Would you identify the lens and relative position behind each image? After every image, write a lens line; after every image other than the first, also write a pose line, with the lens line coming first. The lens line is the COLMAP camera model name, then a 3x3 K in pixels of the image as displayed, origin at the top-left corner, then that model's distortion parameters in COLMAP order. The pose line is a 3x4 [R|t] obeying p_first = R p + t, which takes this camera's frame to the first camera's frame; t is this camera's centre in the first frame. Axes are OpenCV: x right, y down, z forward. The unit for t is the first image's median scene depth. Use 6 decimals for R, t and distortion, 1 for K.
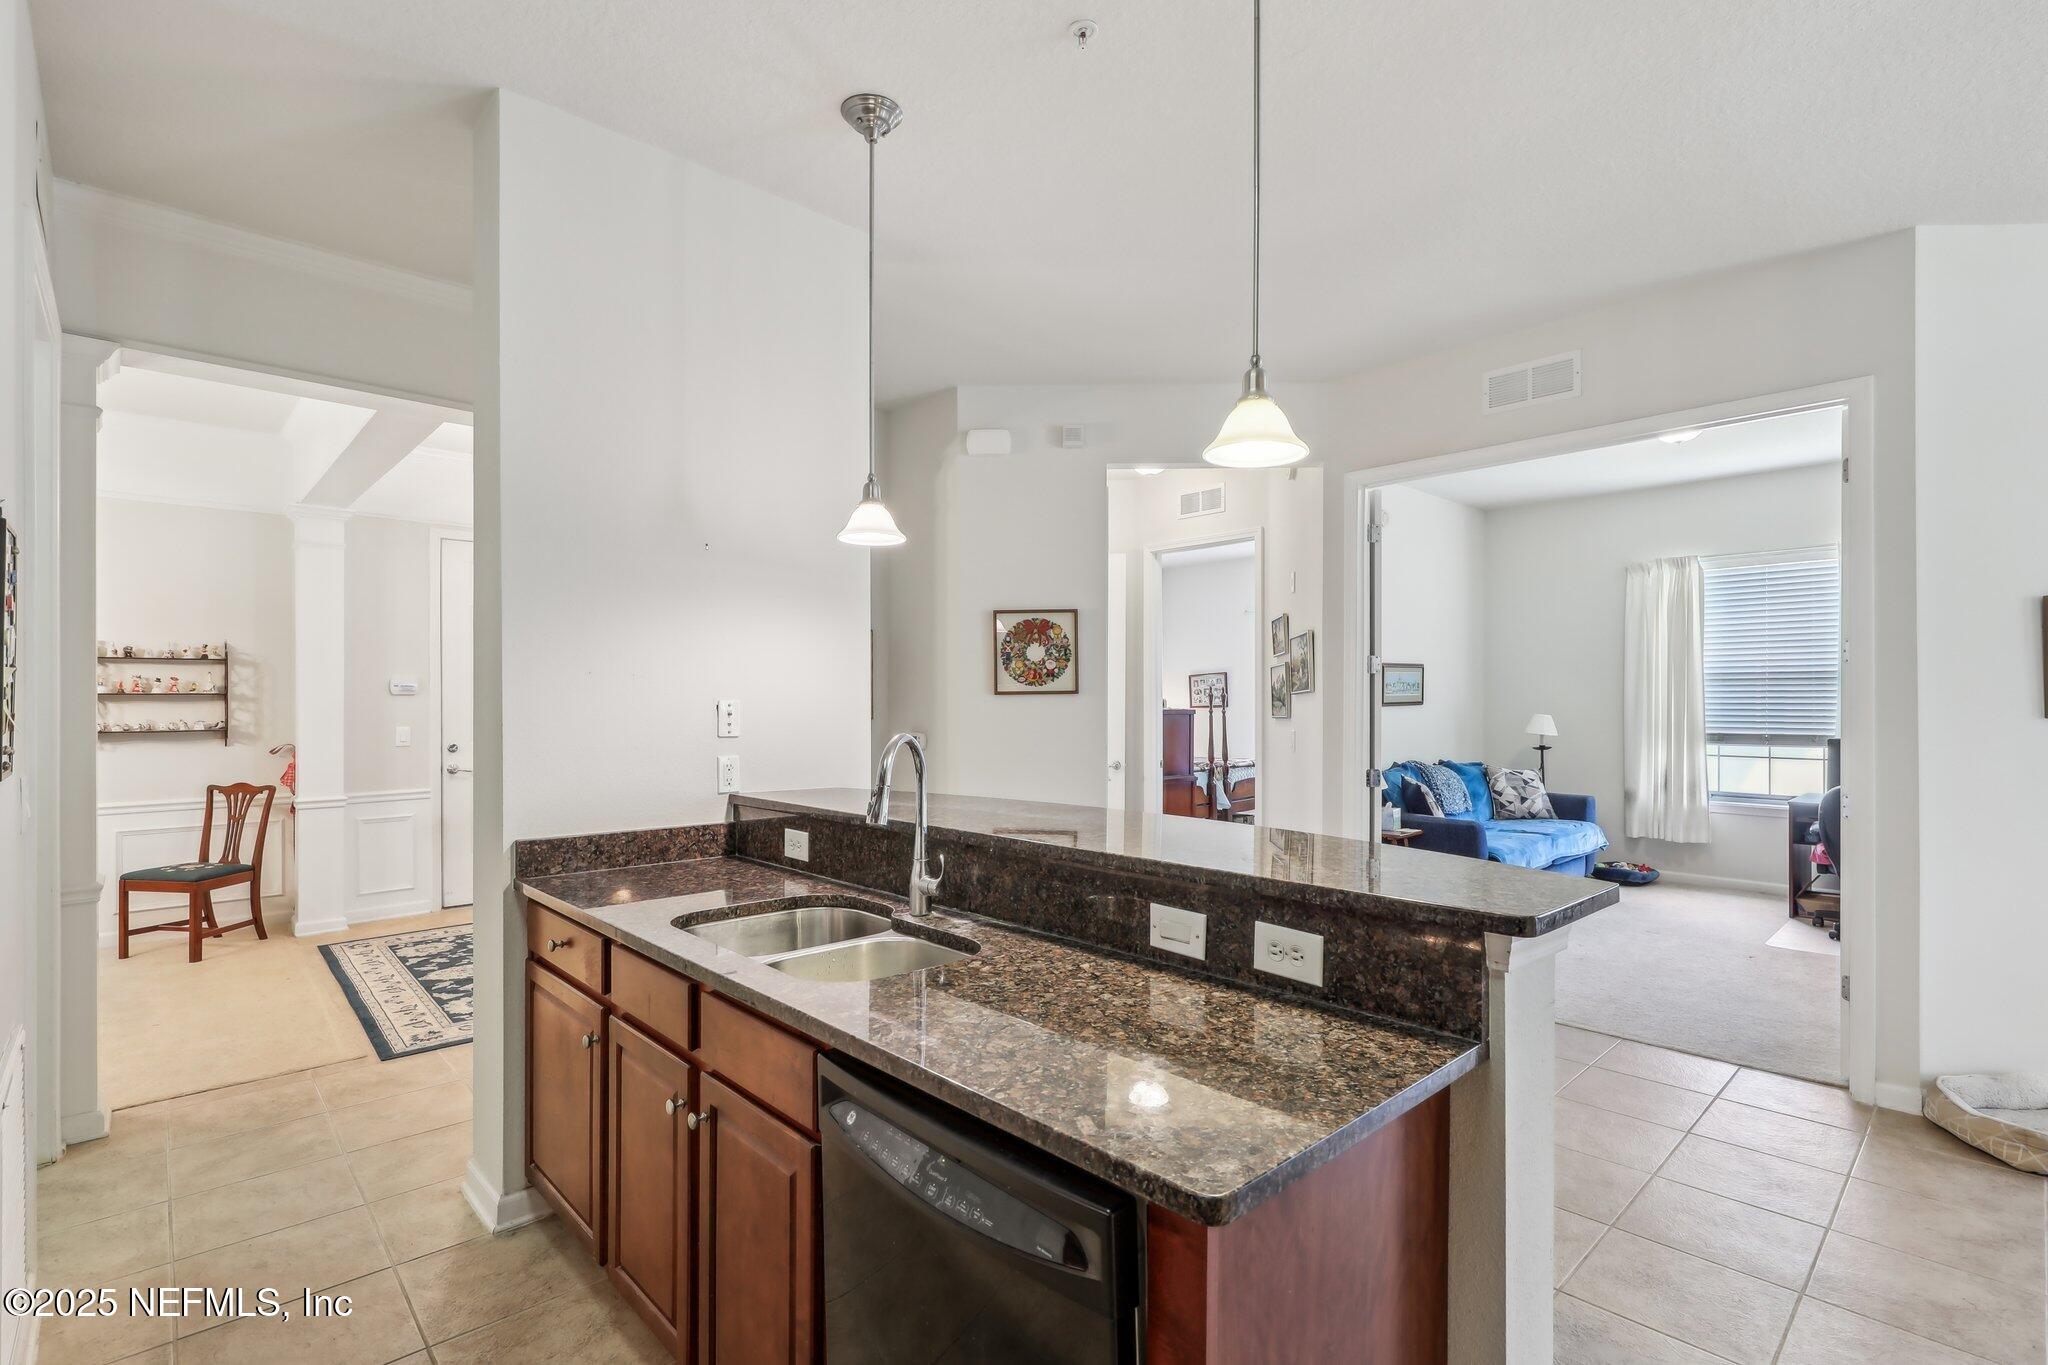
lens RADIAL K [[949.8, 0, 1038.6], [0, 949.8, 699.4], [0, 0, 1]] dist [-0.003332, 0.000173]
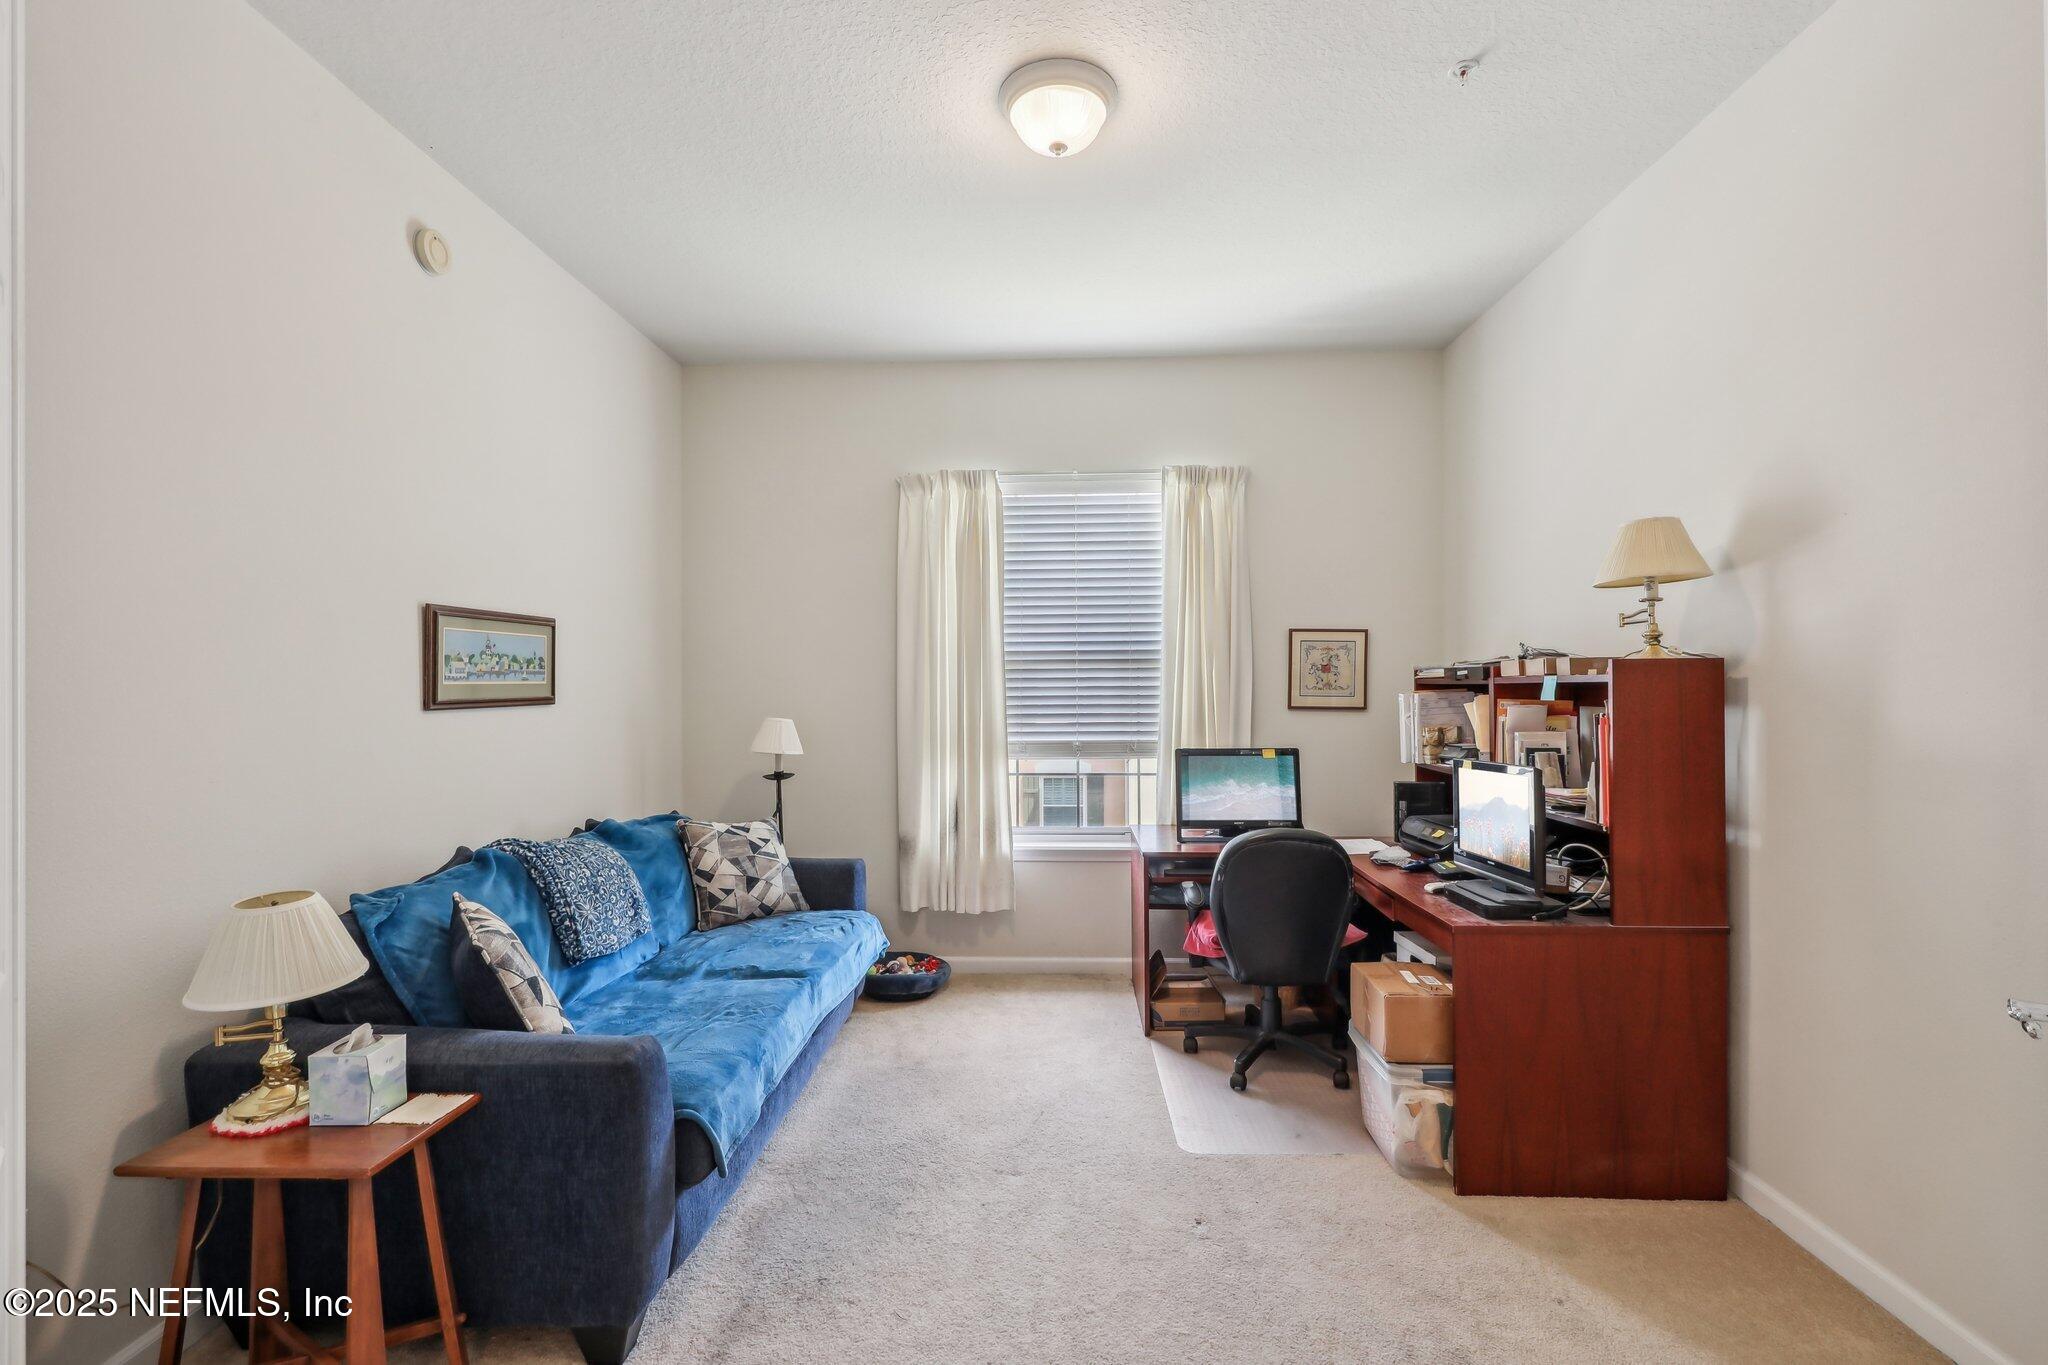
lens RADIAL K [[949.8, 0, 1021.4], [0, 949.8, 691.4], [0, 0, 1]] dist [-0.003332, 0.000173]
pose [[0.721207, -0.003372, 0.692712, 0.252392], [0.007261, 0.999970, -0.002691, 0.002268], [-0.692682, 0.006971, 0.721209, 0.510886]]
